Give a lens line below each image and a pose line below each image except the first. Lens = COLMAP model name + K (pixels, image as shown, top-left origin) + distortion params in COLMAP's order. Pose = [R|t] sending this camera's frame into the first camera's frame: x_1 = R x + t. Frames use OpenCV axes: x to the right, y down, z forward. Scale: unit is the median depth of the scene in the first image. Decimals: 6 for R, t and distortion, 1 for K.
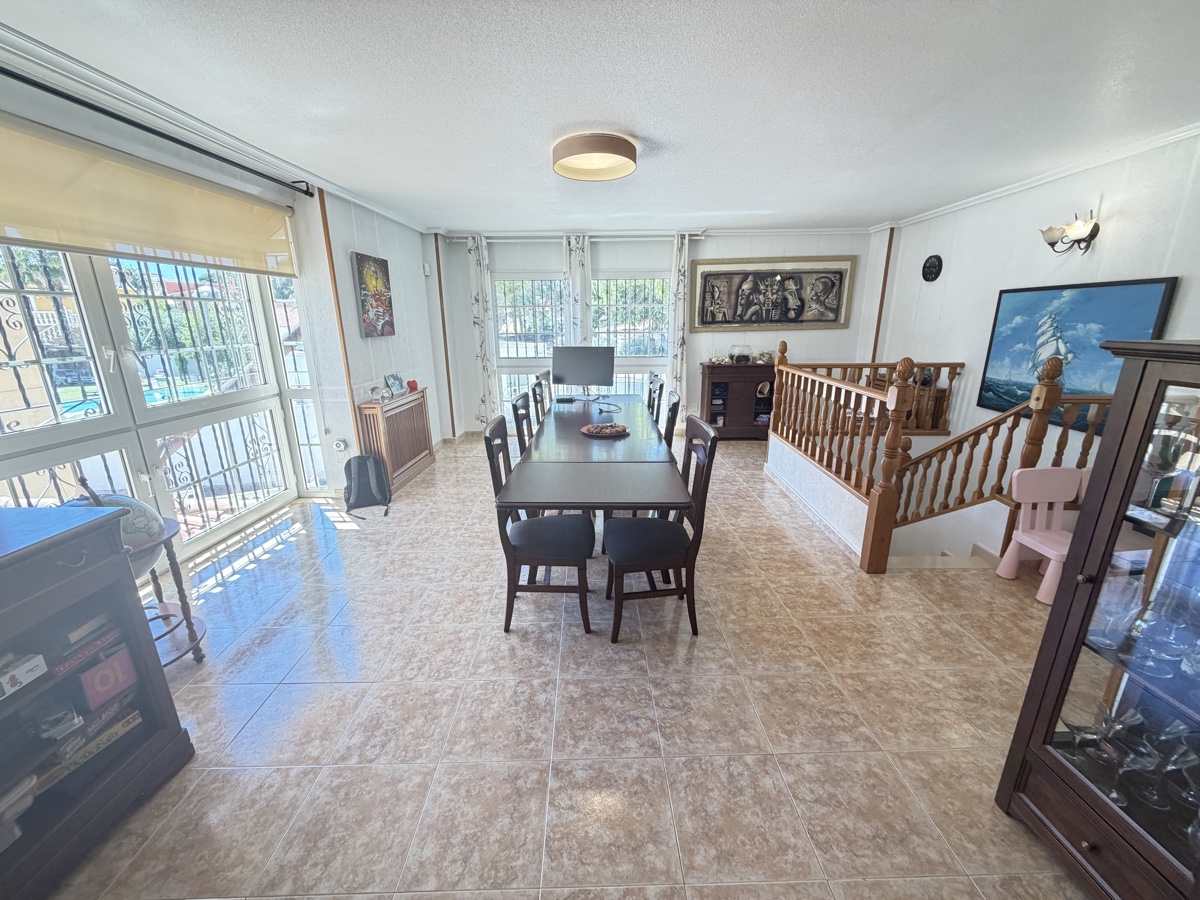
lens RADIAL K [[480.1, 0, 599.9], [0, 480.1, 451.2], [0, 0, 1]] dist [0.003806, -0.001139]
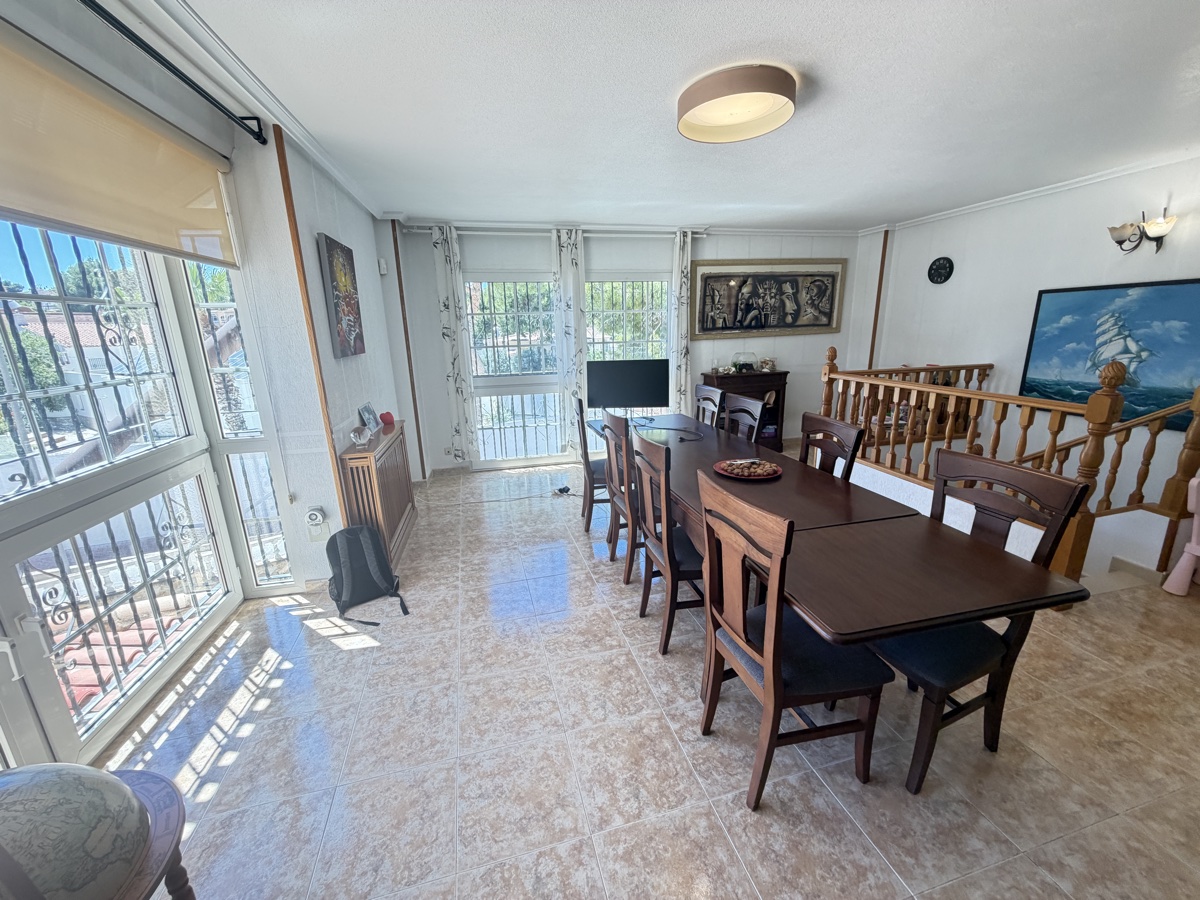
lens RADIAL K [[480.1, 0, 600.4], [0, 480.1, 450.9], [0, 0, 1]] dist [0.003806, -0.001139]
pose [[0.970028, -0.076095, 0.230770, -0.290559], [0.080712, 0.996681, -0.010618, -0.063164], [-0.229197, 0.028925, 0.972950, 0.237106]]
